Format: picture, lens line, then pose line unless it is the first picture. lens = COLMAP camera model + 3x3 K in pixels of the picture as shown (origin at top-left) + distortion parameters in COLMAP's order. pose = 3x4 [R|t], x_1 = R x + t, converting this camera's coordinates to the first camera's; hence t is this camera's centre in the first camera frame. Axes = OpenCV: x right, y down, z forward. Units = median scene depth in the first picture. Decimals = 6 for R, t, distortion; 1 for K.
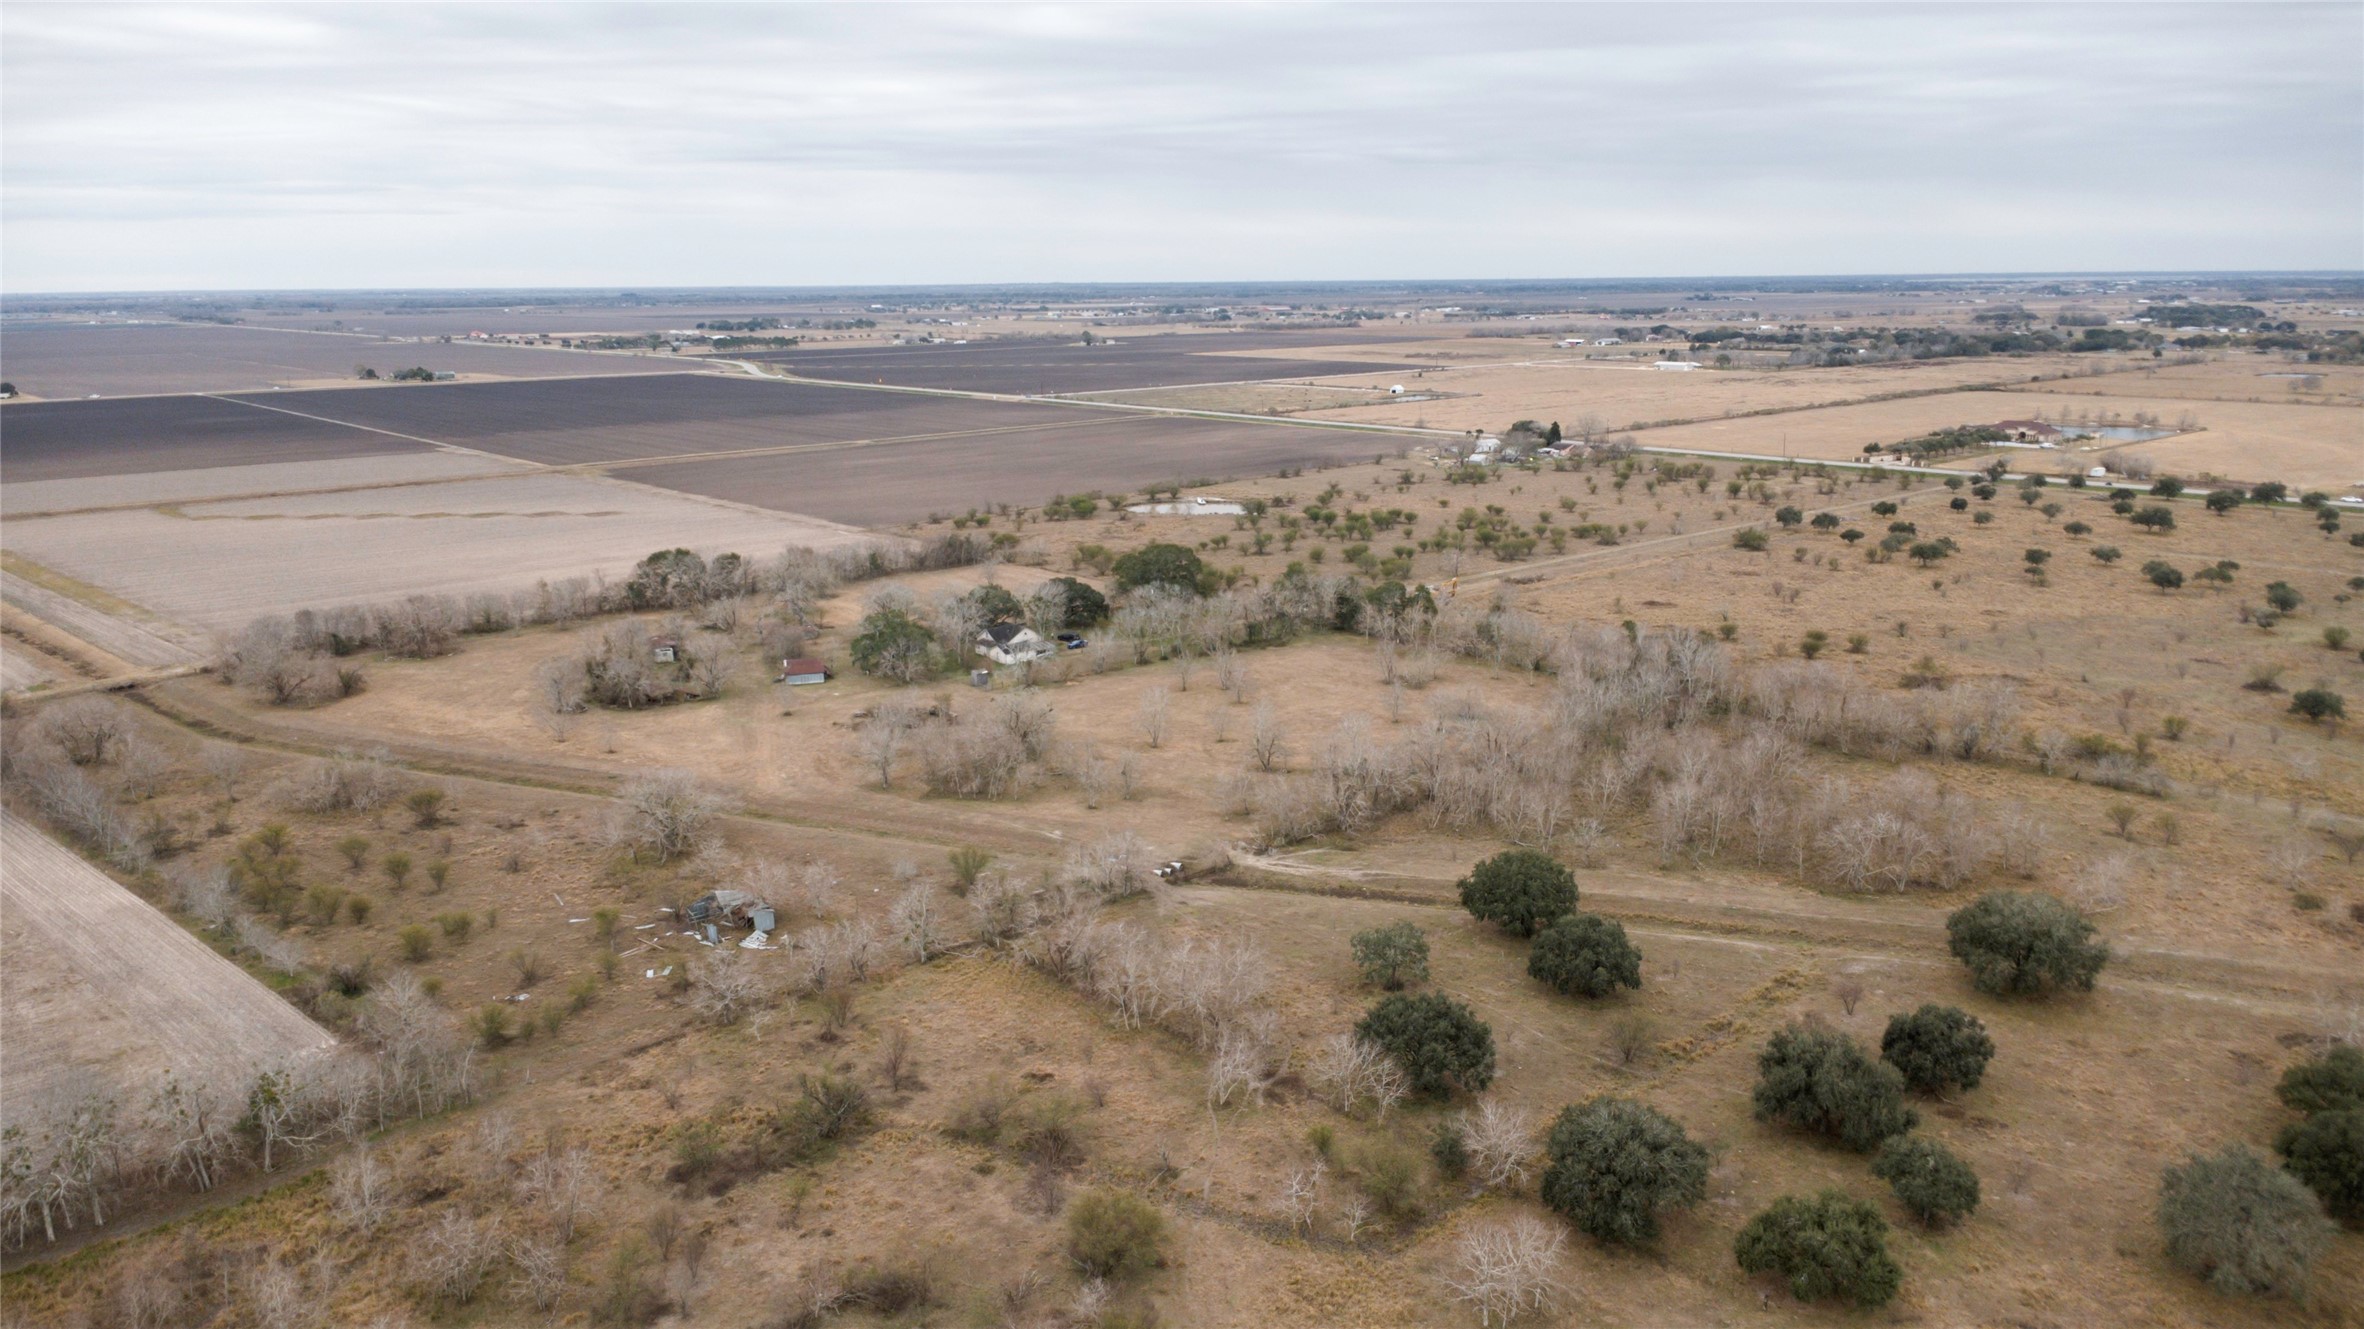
lens RADIAL K [[1655.1, 0, 1183.6], [0, 1655.1, 663.1], [0, 0, 1]] dist [0.033261, -0.042550]
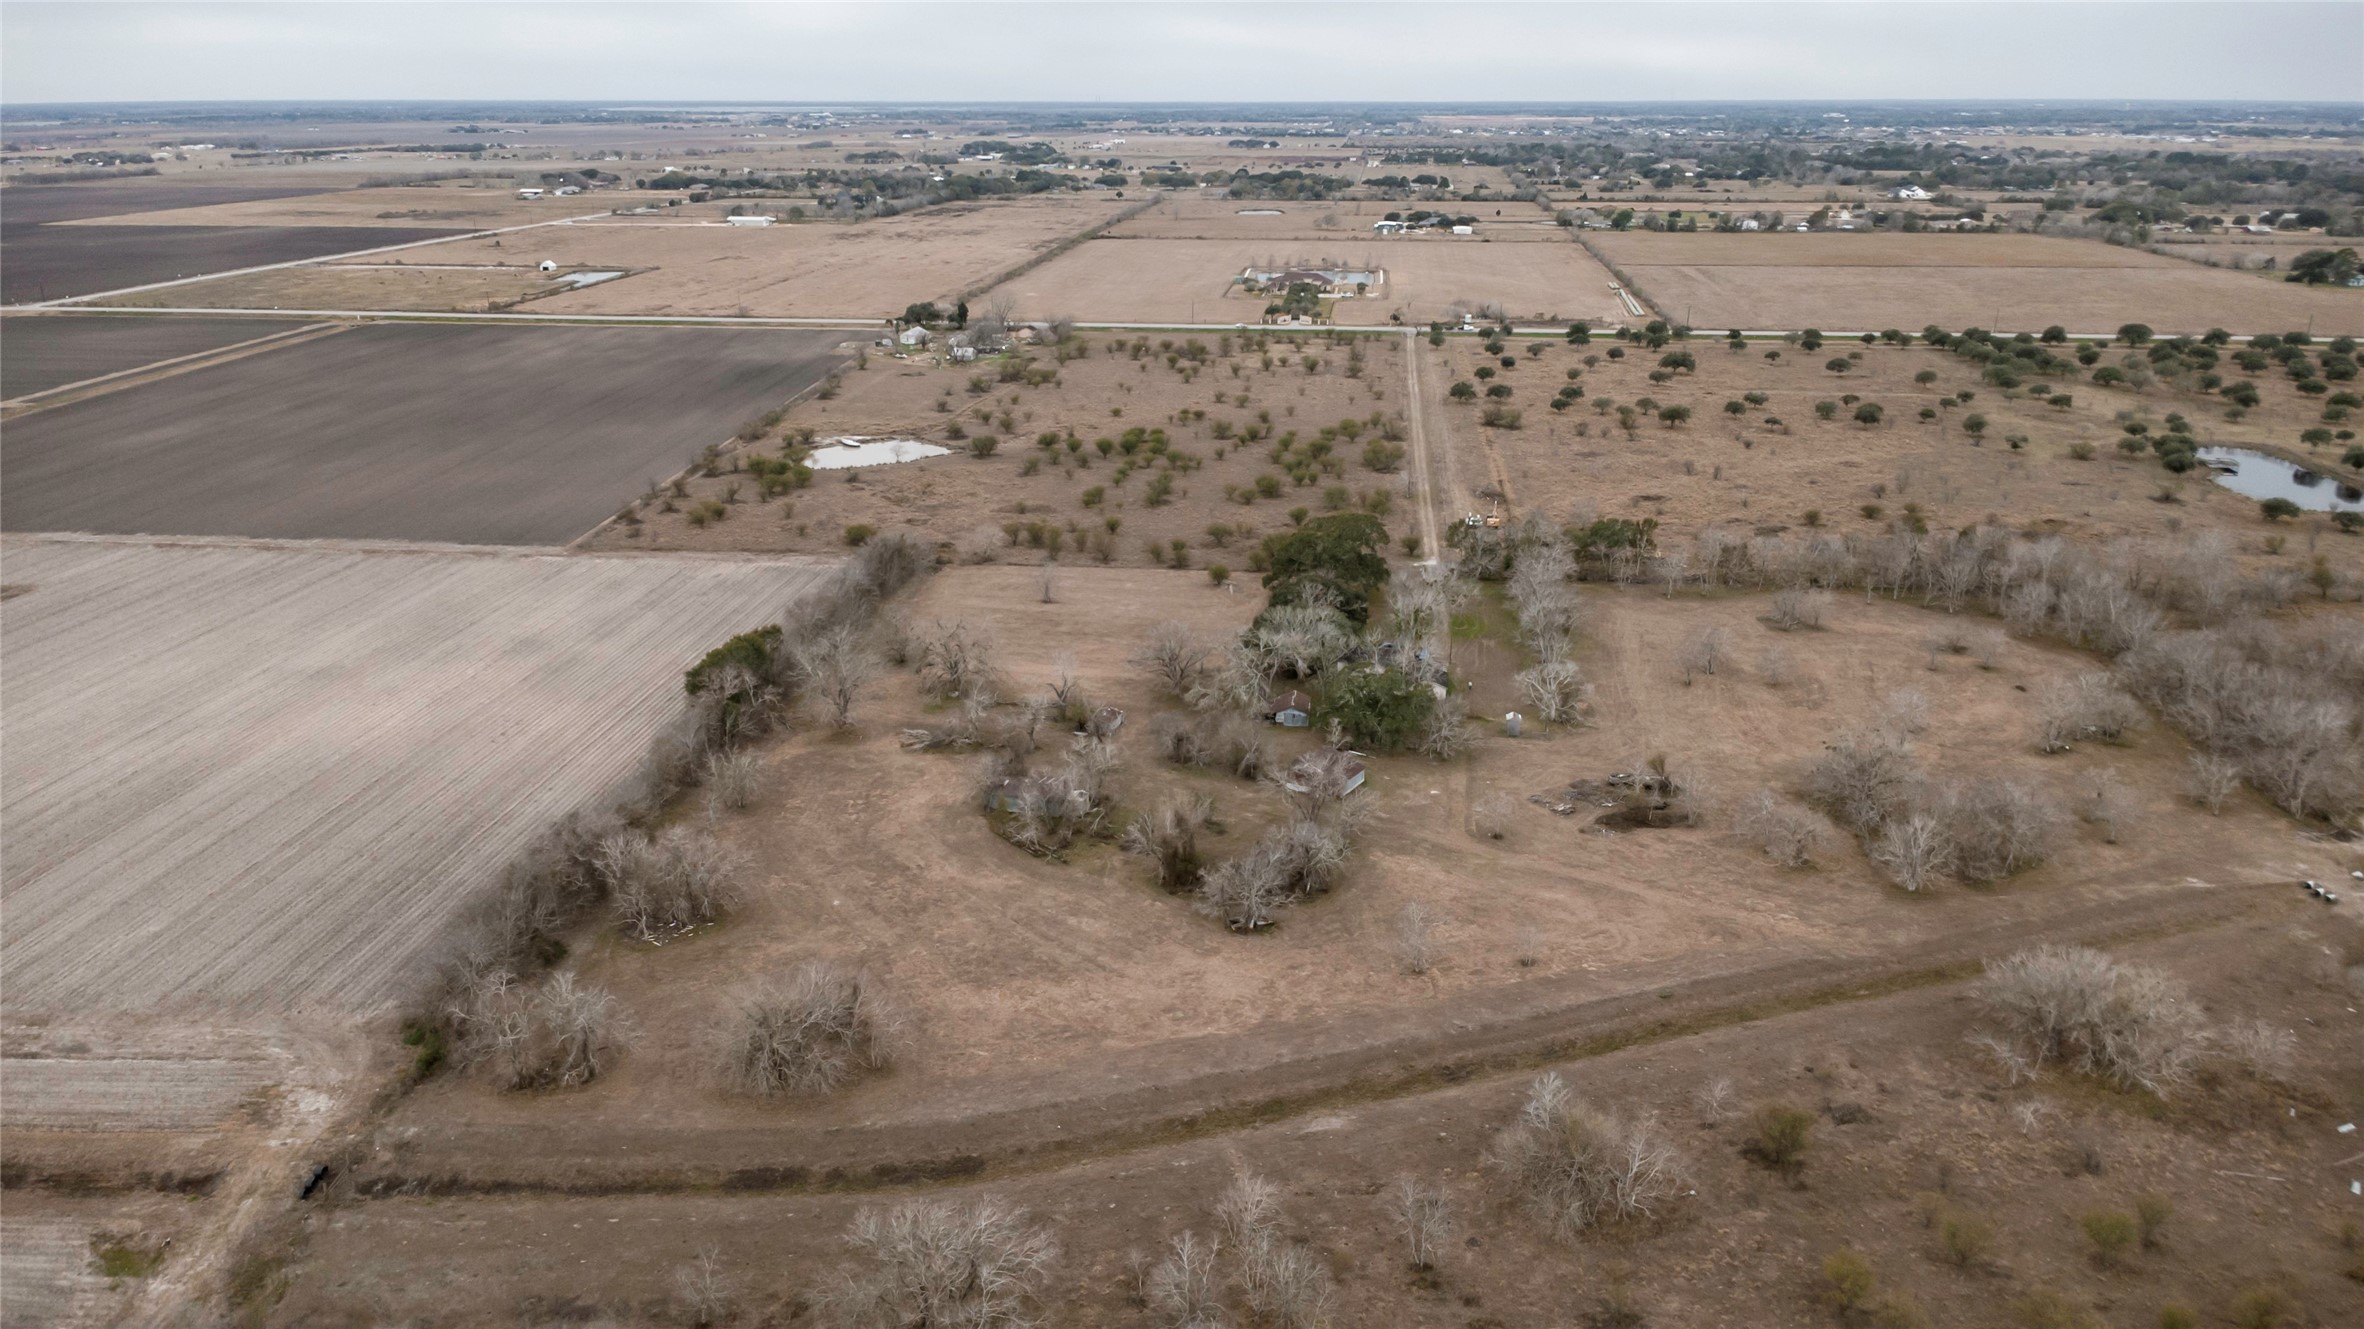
lens RADIAL K [[1655.1, 0, 1183.6], [0, 1655.1, 663.1], [0, 0, 1]] dist [0.033261, -0.042550]
pose [[0.733324, -0.210695, 0.646408, -0.176665], [0.147186, 0.977420, 0.151611, -0.038788], [-0.663756, -0.016037, 0.747777, 0.122505]]
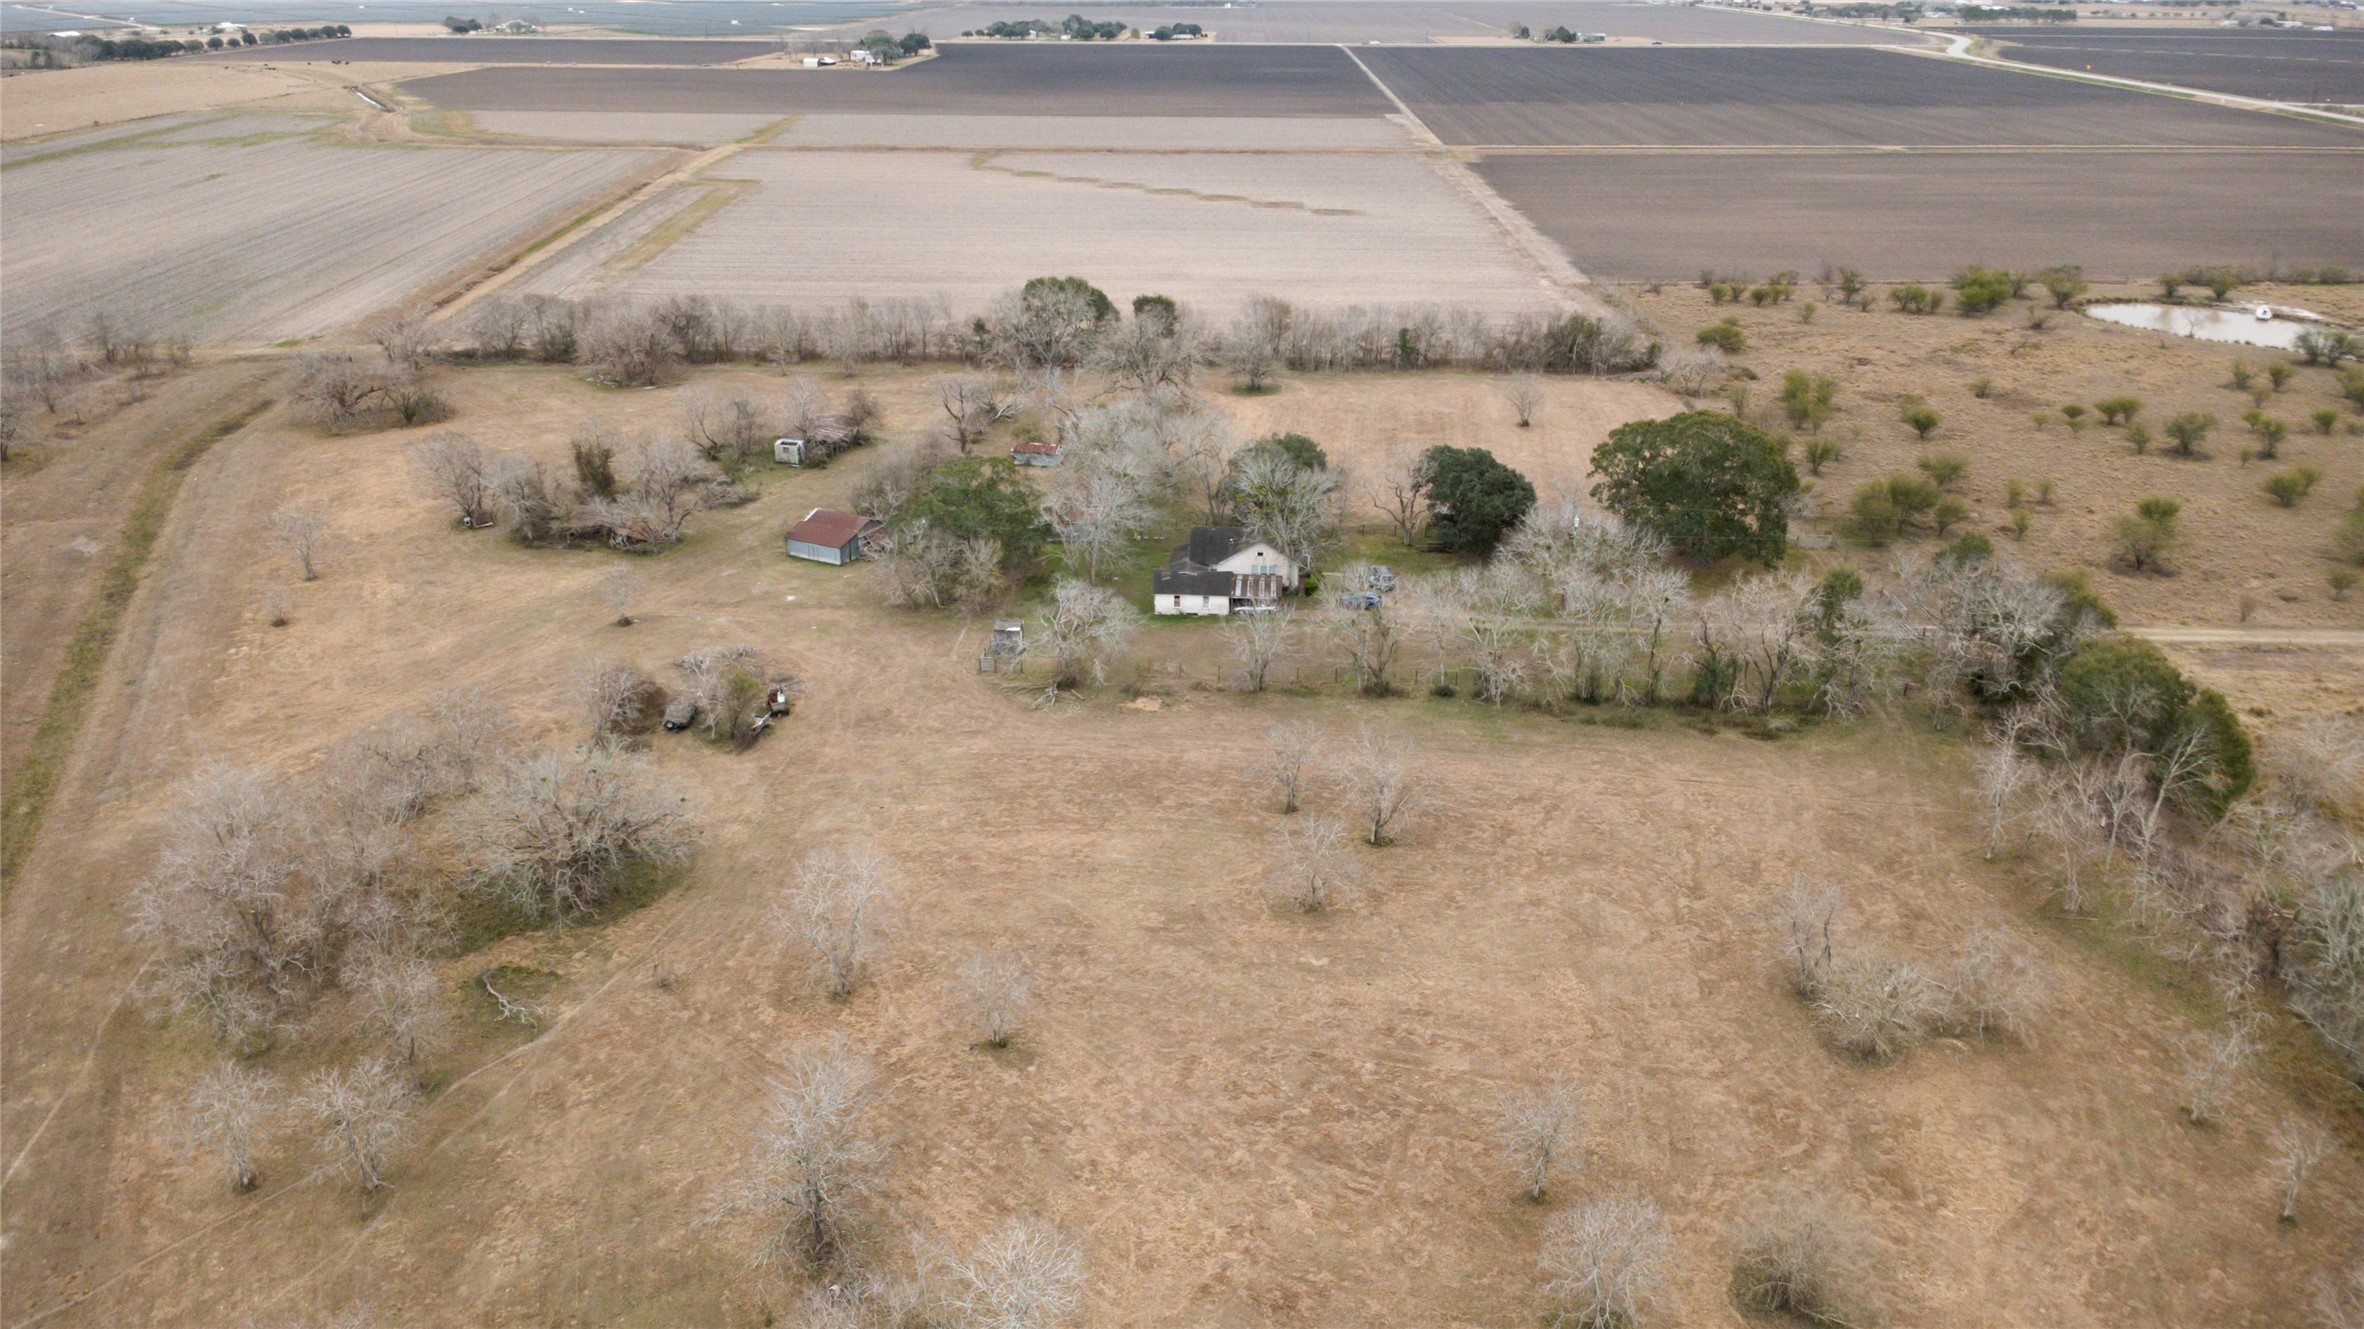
lens RADIAL K [[1655.1, 0, 1183.6], [0, 1655.1, 663.1], [0, 0, 1]] dist [0.033261, -0.042550]
pose [[0.726182, 0.281463, -0.627247, 0.052925], [-0.165985, 0.957143, 0.237331, -0.025670], [0.667165, -0.068231, 0.741779, 0.160785]]
